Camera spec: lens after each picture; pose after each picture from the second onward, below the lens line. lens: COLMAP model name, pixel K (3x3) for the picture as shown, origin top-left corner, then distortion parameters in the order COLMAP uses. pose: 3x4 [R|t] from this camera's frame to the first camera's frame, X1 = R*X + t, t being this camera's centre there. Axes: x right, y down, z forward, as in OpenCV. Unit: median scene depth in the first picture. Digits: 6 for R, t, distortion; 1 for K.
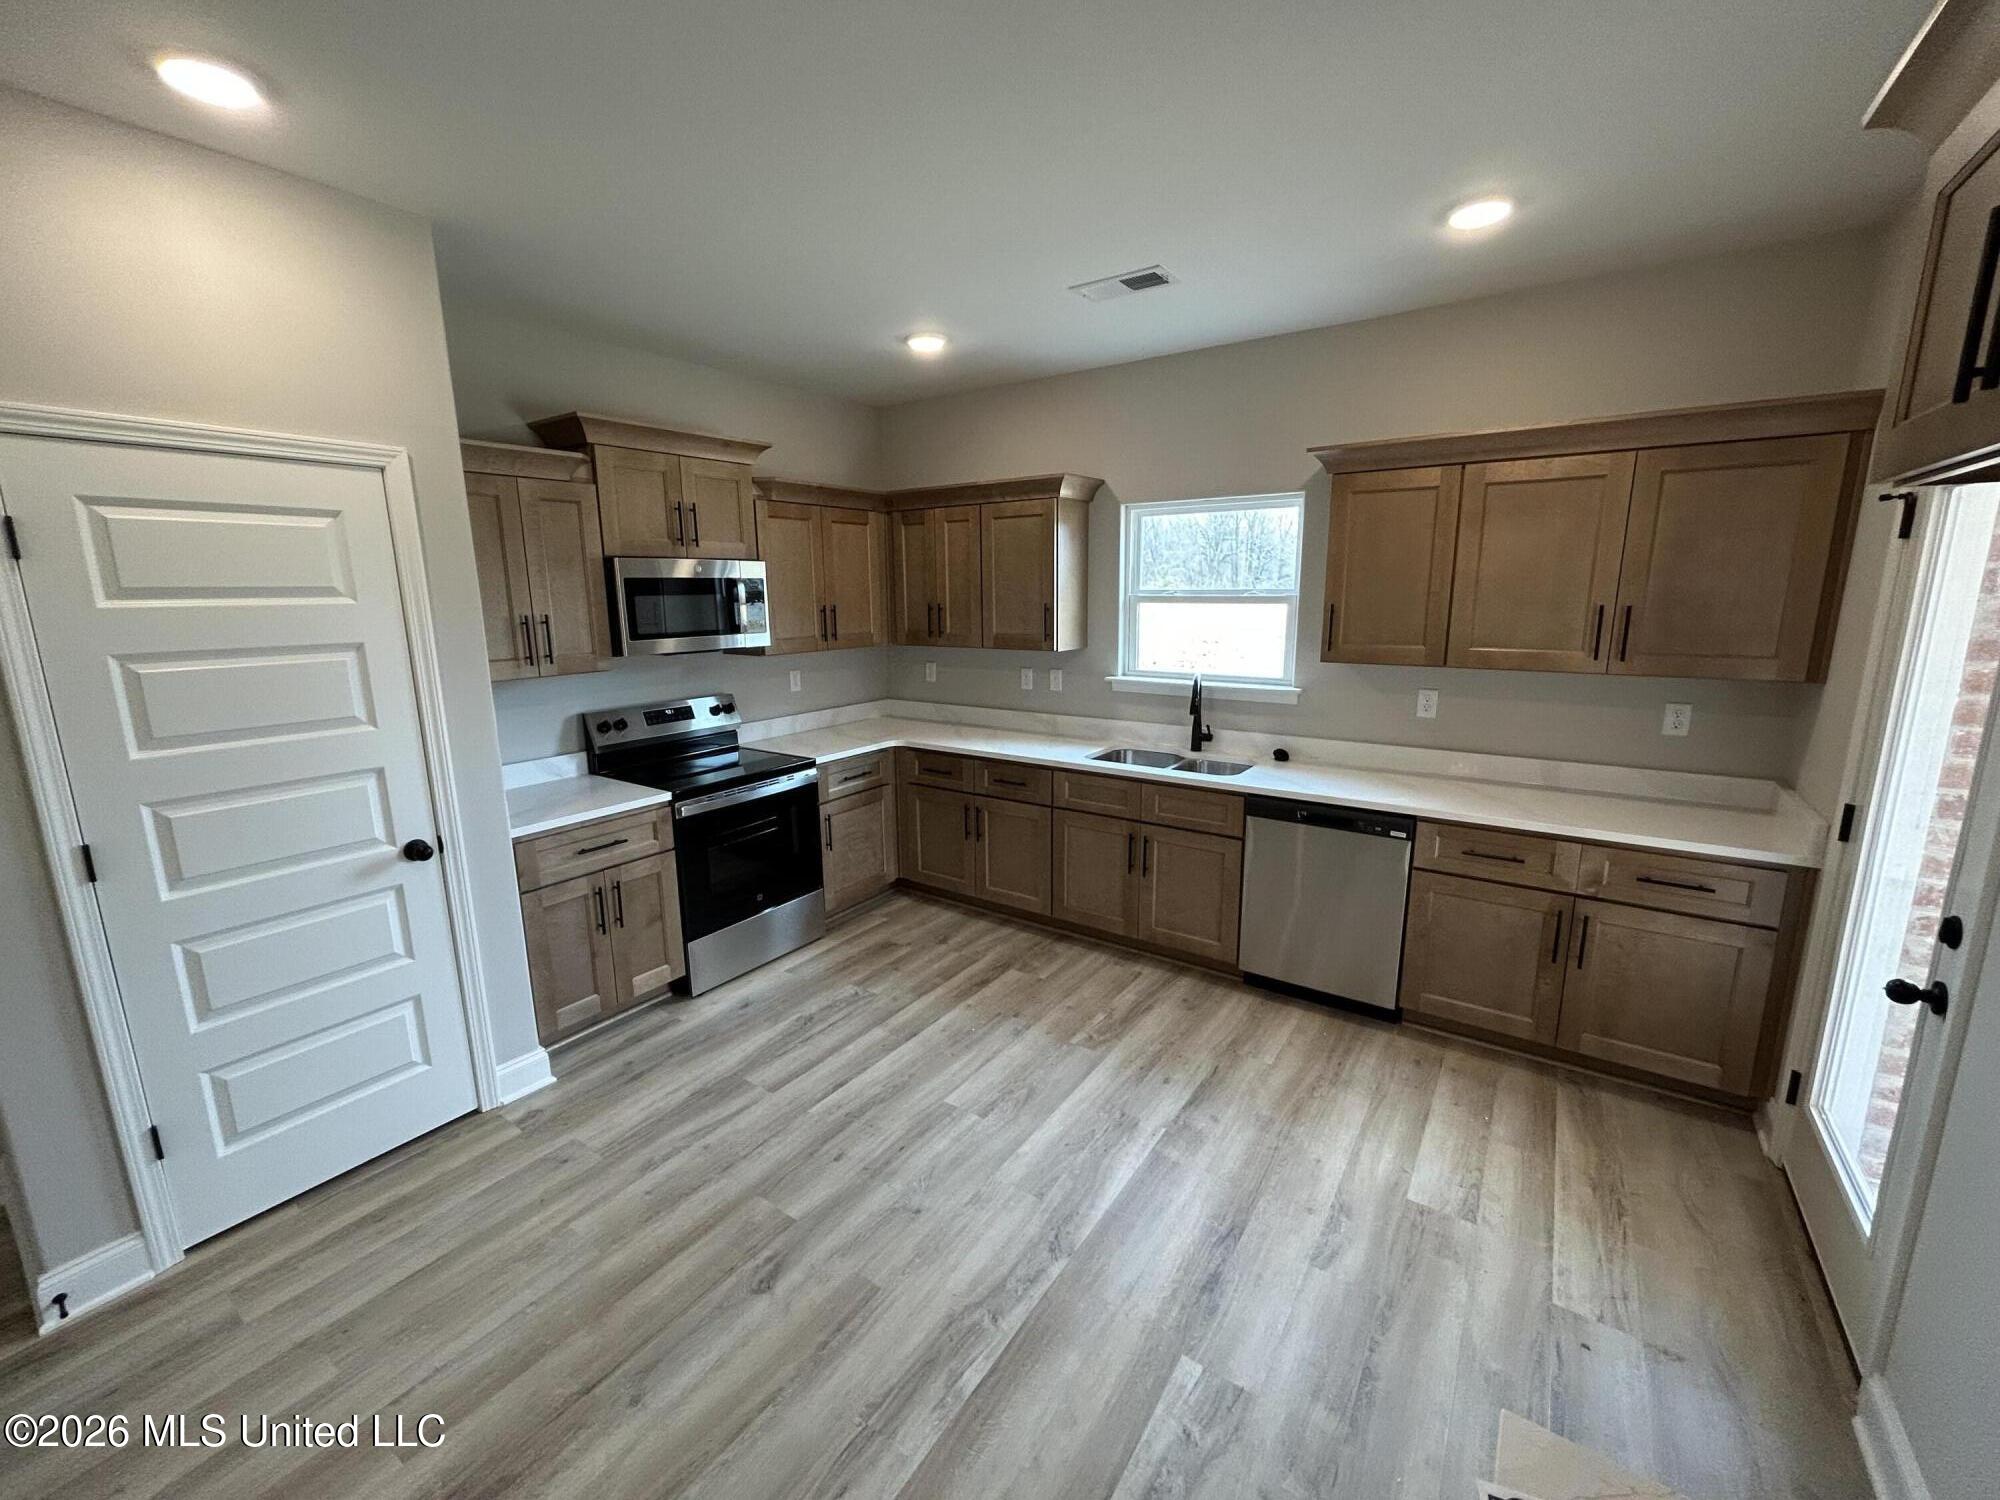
lens RADIAL K [[805.0, 0, 1006.8], [0, 805.0, 745.2], [0, 0, 1]] dist [-0.001130, -0.000110]
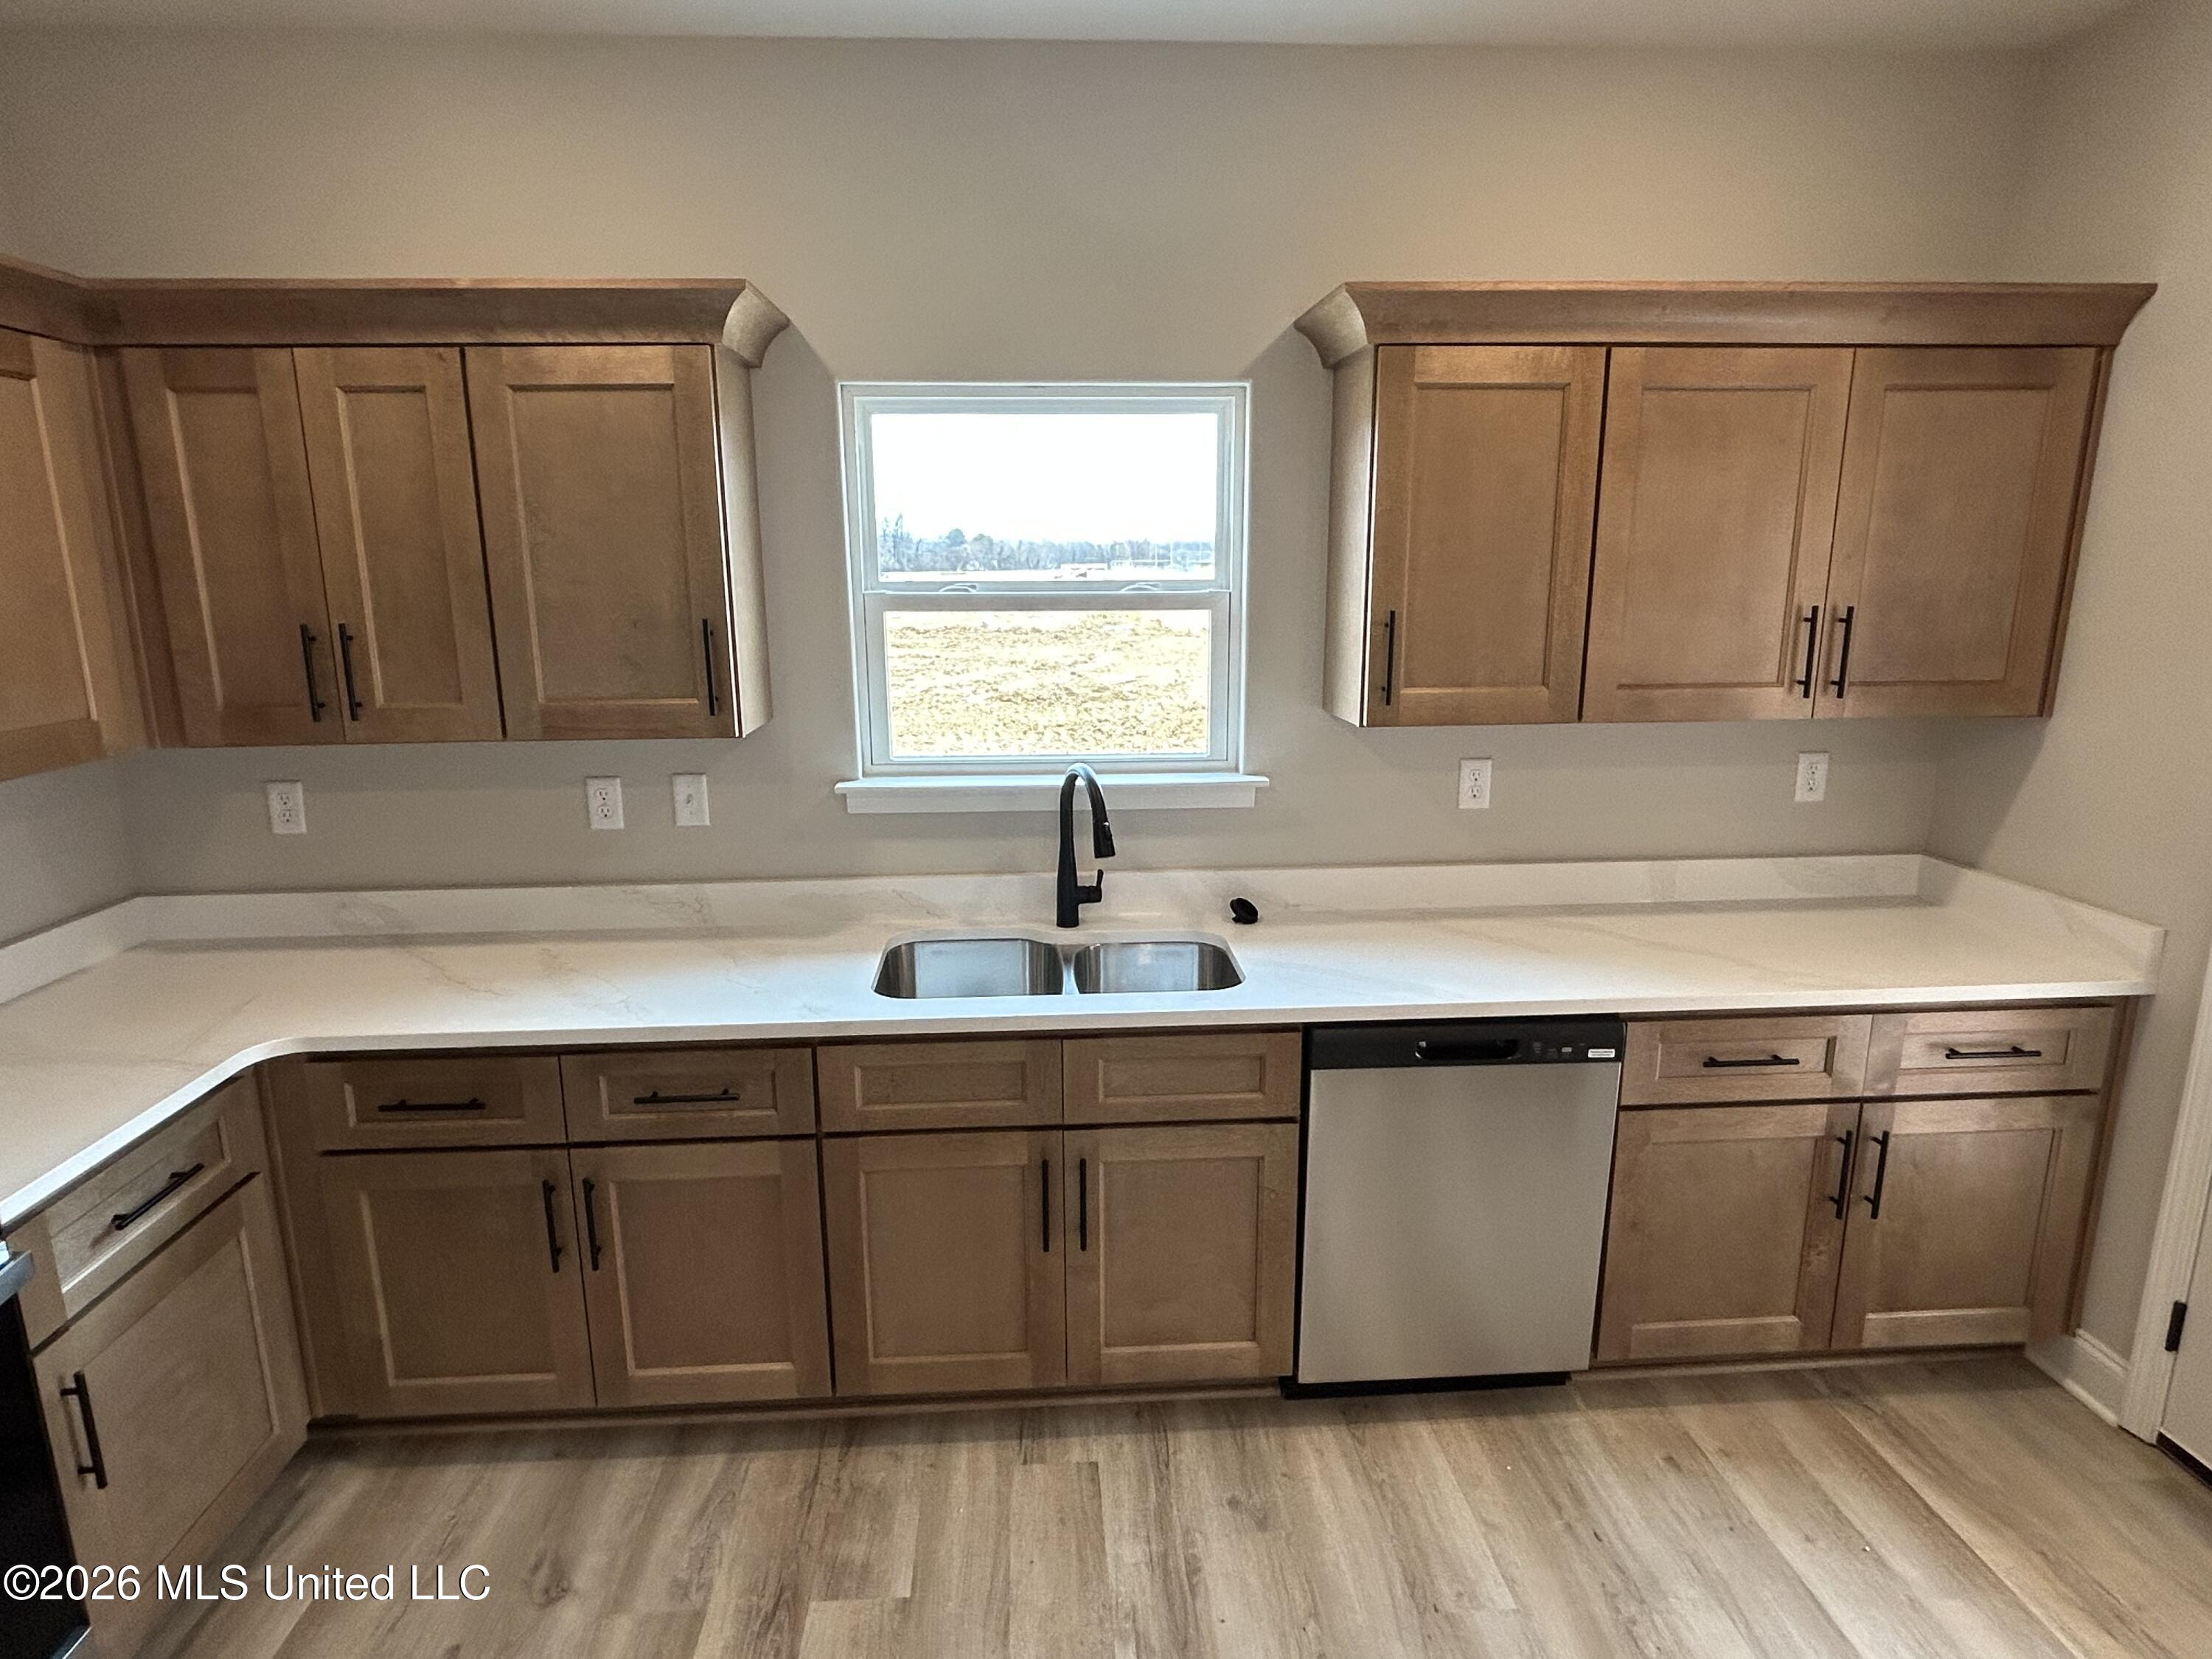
lens RADIAL K [[1206.0, 0, 1099.7], [0, 1206.0, 821.3], [0, 0, 1]] dist [-0.002804, 0.000941]
pose [[0.791320, -0.125403, 0.598403, -0.169171], [0.117937, 0.991666, 0.051858, -0.090920], [-0.599919, 0.029538, 0.799515, 0.441852]]
